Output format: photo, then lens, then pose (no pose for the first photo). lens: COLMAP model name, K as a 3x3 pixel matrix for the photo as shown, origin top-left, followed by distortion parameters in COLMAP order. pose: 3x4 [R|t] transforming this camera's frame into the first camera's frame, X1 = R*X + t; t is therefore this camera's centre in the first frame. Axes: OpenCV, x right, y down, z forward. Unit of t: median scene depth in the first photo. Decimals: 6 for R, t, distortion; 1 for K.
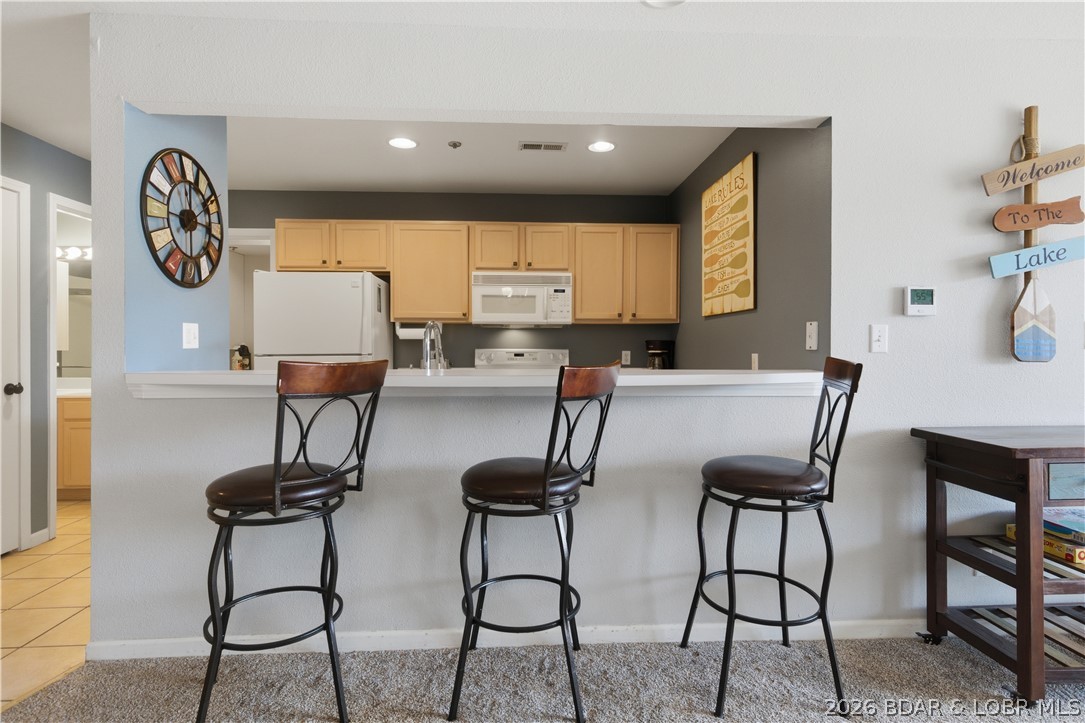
lens RADIAL K [[556.0, 0, 545.2], [0, 556.0, 346.7], [0, 0, 1]] dist [0.008002, 0.000327]
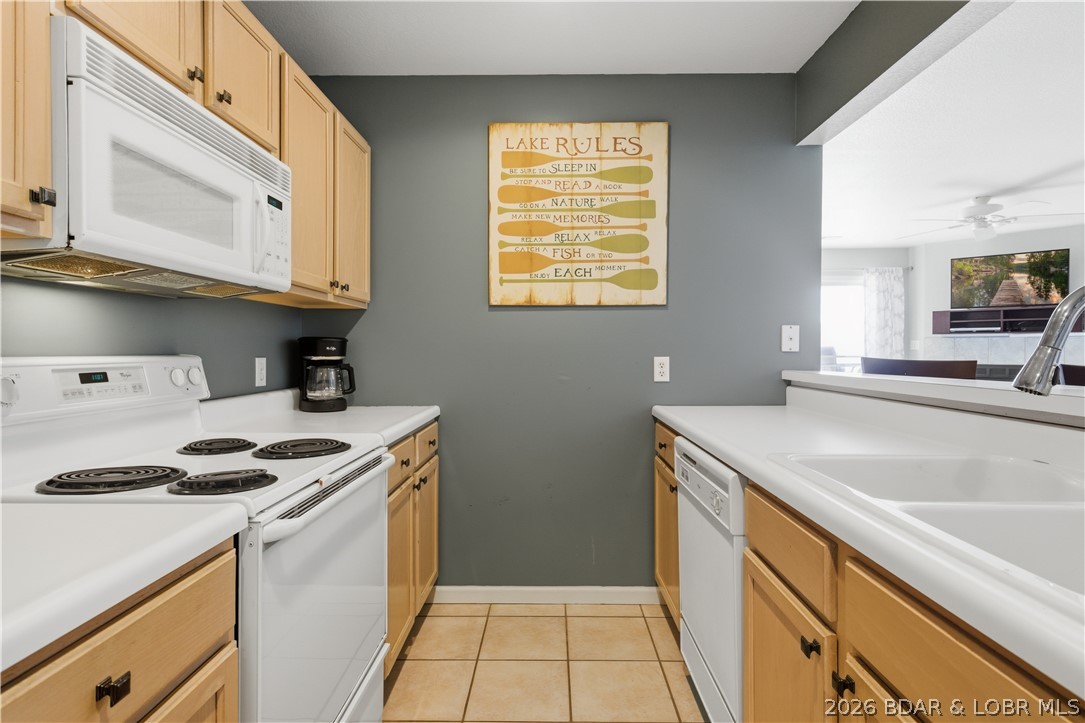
lens RADIAL K [[550.4, 0, 544.9], [0, 550.4, 356.9], [0, 0, 1]] dist [0.040613, -0.024448]
pose [[0.063035, -0.014596, 0.997905, -0.622768], [-0.000053, 0.999893, 0.014628, 0.000012], [-0.998011, -0.000975, 0.063028, 1.423092]]
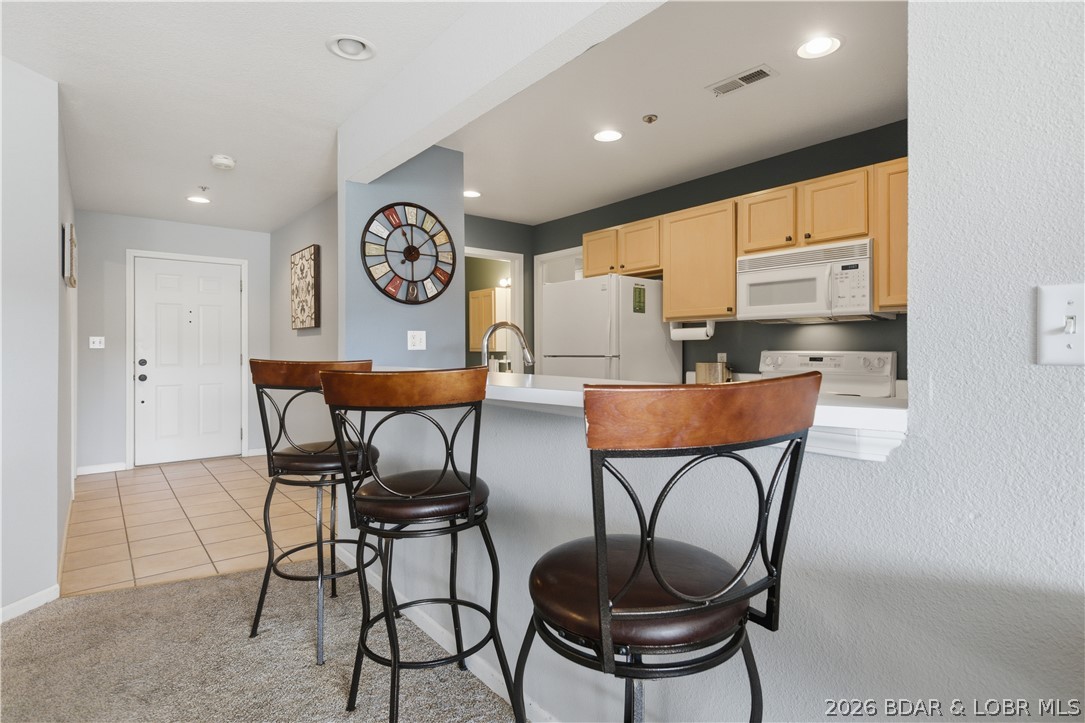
lens RADIAL K [[552.9, 0, 541.7], [0, 552.9, 349.7], [0, 0, 1]] dist [0.030720, -0.025558]
pose [[0.584261, 0.000817, -0.811565, 0.654790], [0.001088, 0.999998, 0.001790, 0.001100], [0.811565, -0.001929, 0.584259, 0.510993]]
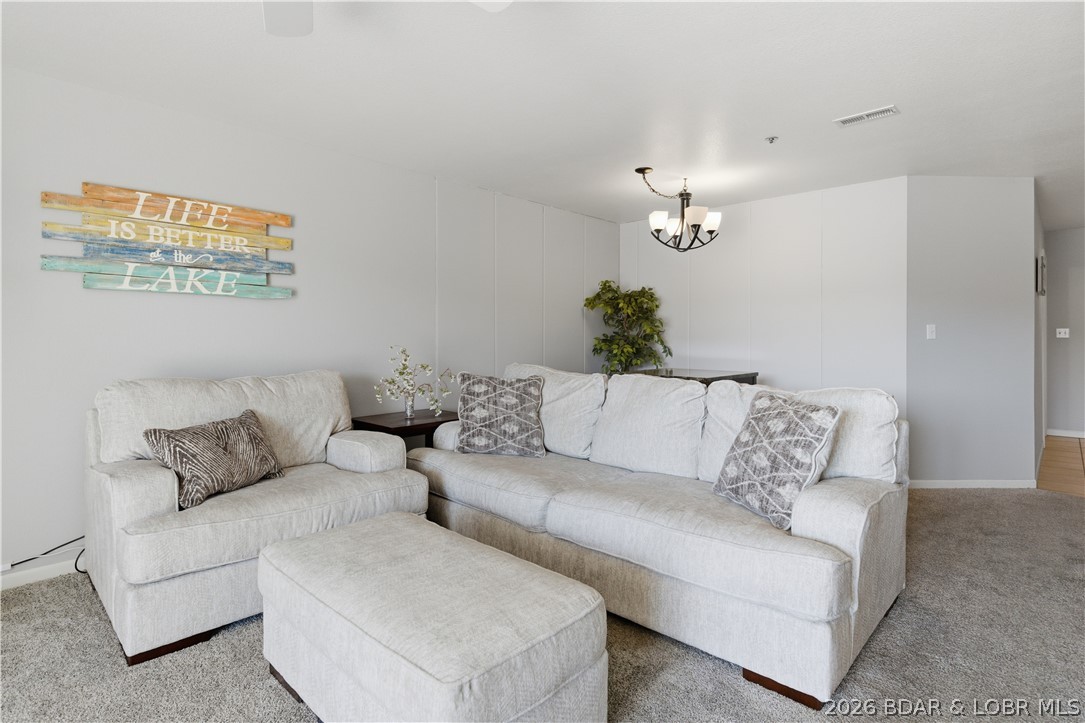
lens RADIAL K [[553.1, 0, 545.3], [0, 553.1, 335.5], [0, 0, 1]] dist [0.032211, -0.020893]
pose [[-0.717921, -0.002462, -0.696120, 1.636630], [0.001776, 0.999984, -0.005369, -0.000575], [0.696123, -0.005091, -0.717905, 0.580636]]
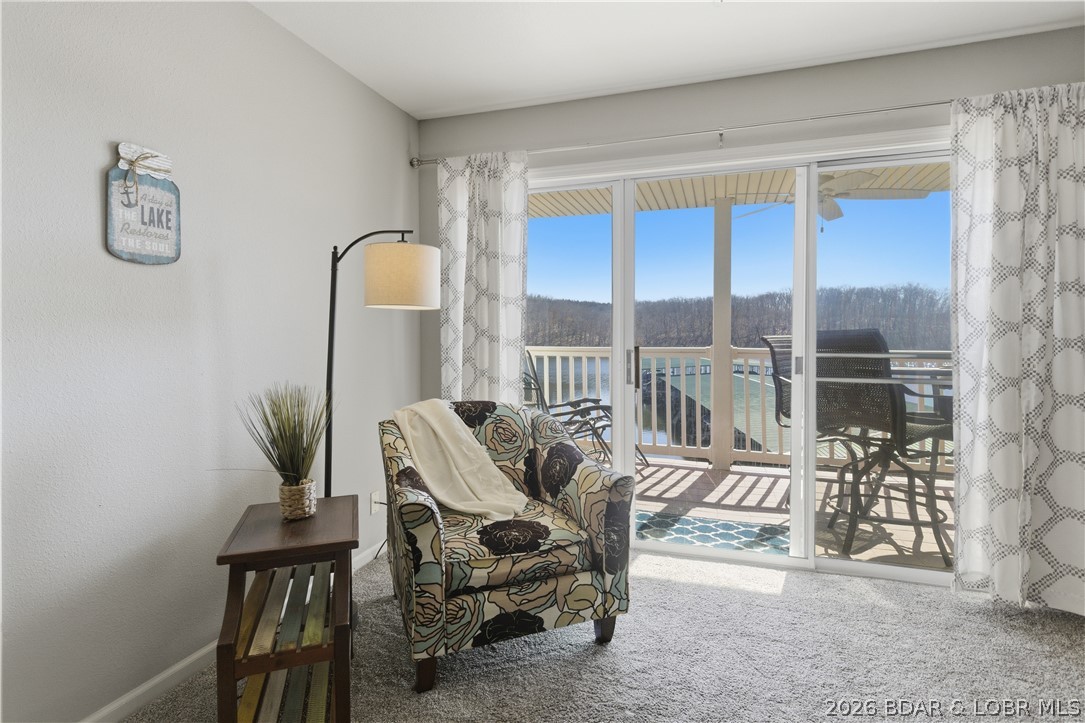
lens RADIAL K [[551.8, 0, 541.7], [0, 551.8, 346.7], [0, 0, 1]] dist [0.008451, -0.000425]
pose [[0.364556, -0.019431, 0.930979, 1.198801], [-0.000876, 0.999775, 0.021210, 0.001530], [-0.931181, -0.008547, 0.364457, 0.256951]]
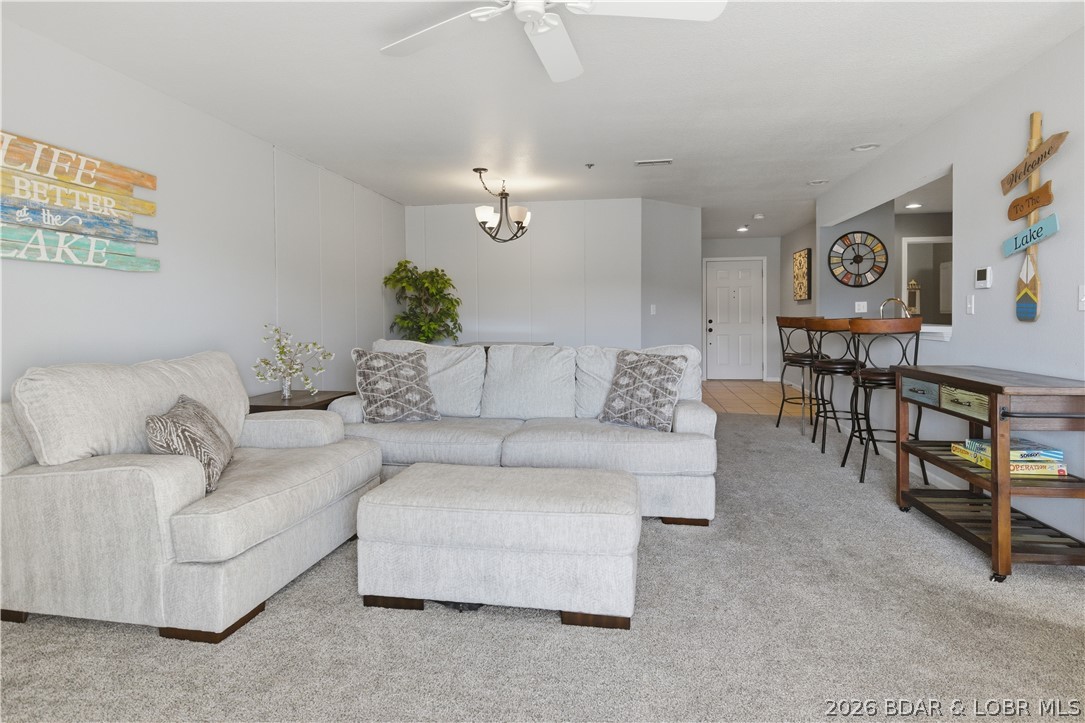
lens RADIAL K [[588.3, 0, 549.6], [0, 588.3, 325.7], [0, 0, 1]] dist [0.015667, -0.001006]
pose [[-0.195291, 0.018822, -0.980565, 2.266952], [0.010460, 0.999799, 0.017108, 0.002976], [0.980690, -0.006916, -0.195449, 0.203902]]
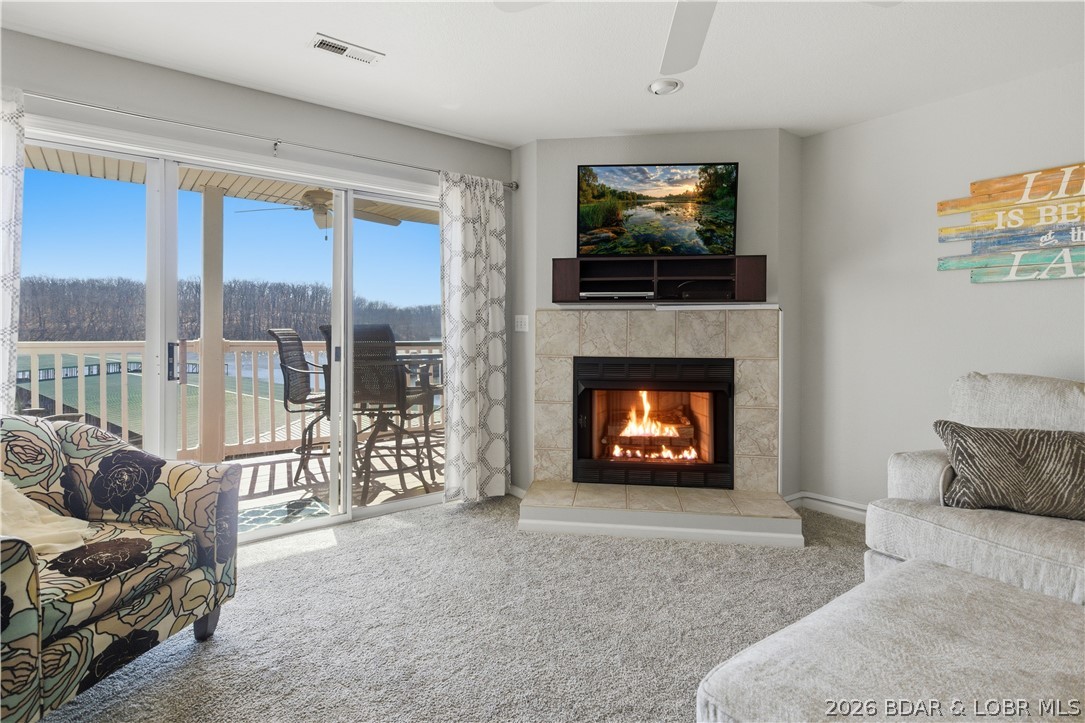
lens RADIAL K [[562.5, 0, 543.9], [0, 562.5, 328.0], [0, 0, 1]] dist [0.012157, -0.001207]
pose [[-0.561230, -0.000810, 0.827660, 1.006522], [-0.006371, 0.999974, -0.003341, 0.000953], [-0.827636, -0.007148, -0.561220, 0.547847]]
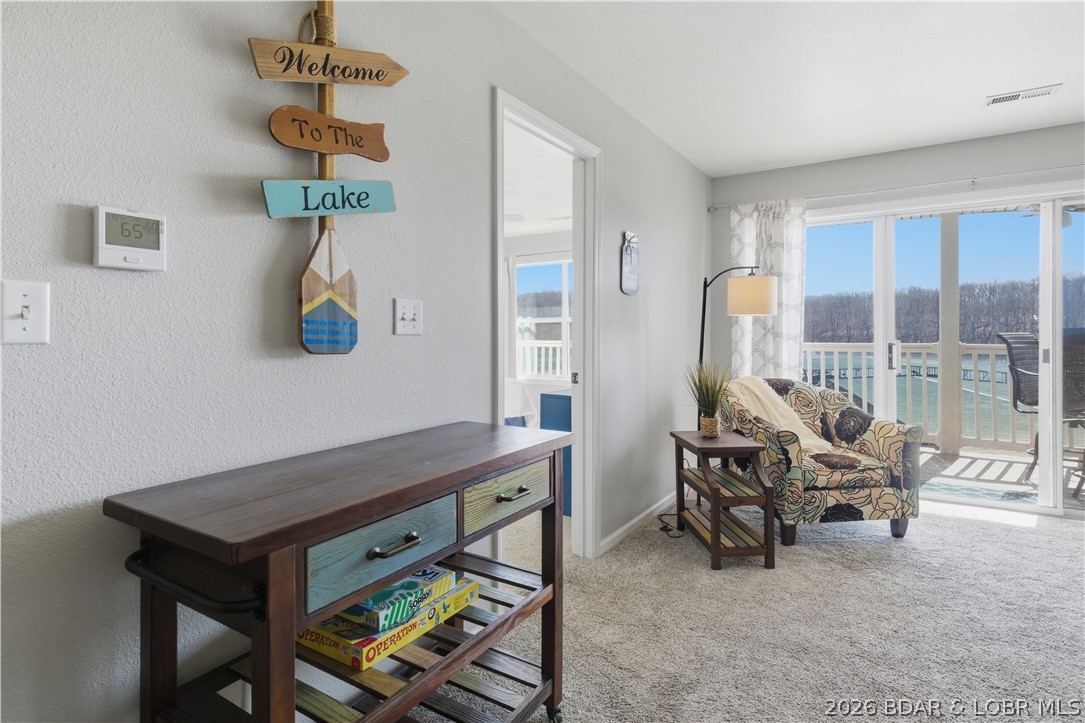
lens RADIAL K [[561.1, 0, 539.2], [0, 561.1, 336.6], [0, 0, 1]] dist [0.005494, -0.000892]
pose [[0.590457, -0.005748, 0.807049, 0.456460], [0.001446, 0.999981, 0.006064, 0.002824], [-0.807068, -0.002413, 0.590454, 0.383285]]
